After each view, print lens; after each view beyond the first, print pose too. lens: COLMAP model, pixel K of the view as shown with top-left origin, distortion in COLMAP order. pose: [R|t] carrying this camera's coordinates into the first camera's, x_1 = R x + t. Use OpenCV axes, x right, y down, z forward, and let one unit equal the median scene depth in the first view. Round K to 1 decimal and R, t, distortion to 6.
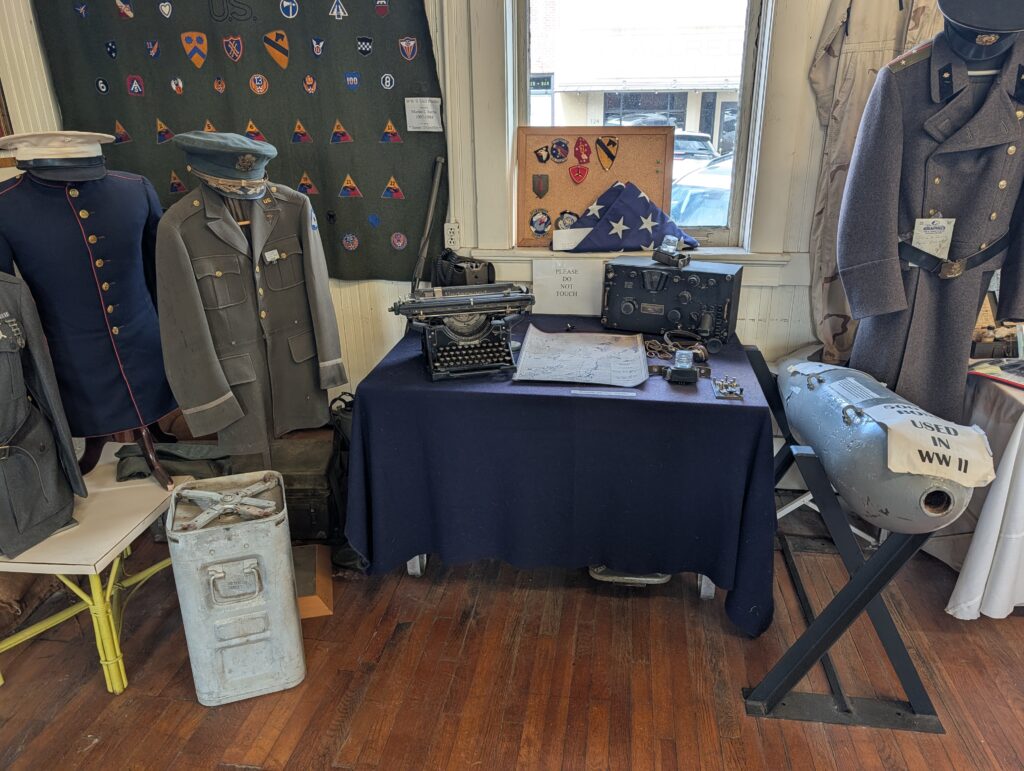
lens RADIAL K [[745.6, 0, 517.1], [0, 745.6, 395.4], [0, 0, 1]] dist [0.027397, -0.031523]
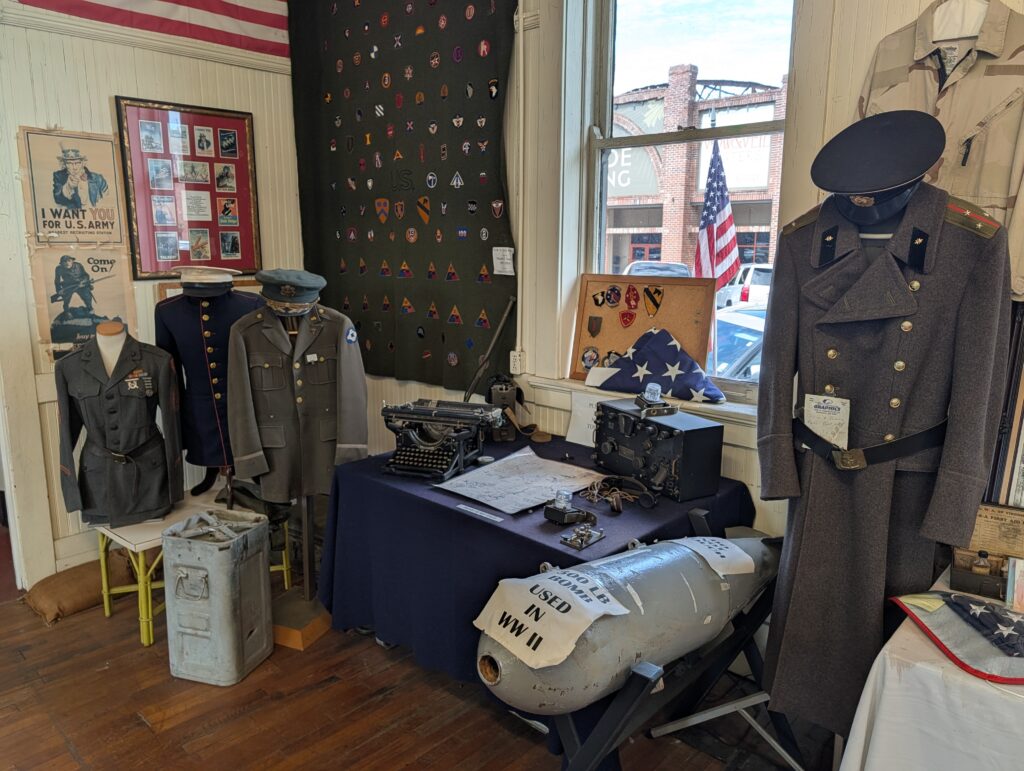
lens RADIAL K [[745.6, 0, 519.4], [0, 745.6, 384.3], [0, 0, 1]] dist [0.027397, -0.031523]
pose [[0.815084, 0.123185, -0.566095, 0.611274], [-0.223022, 0.968547, -0.110355, -0.062708], [0.534696, 0.216200, 0.816920, 0.092839]]
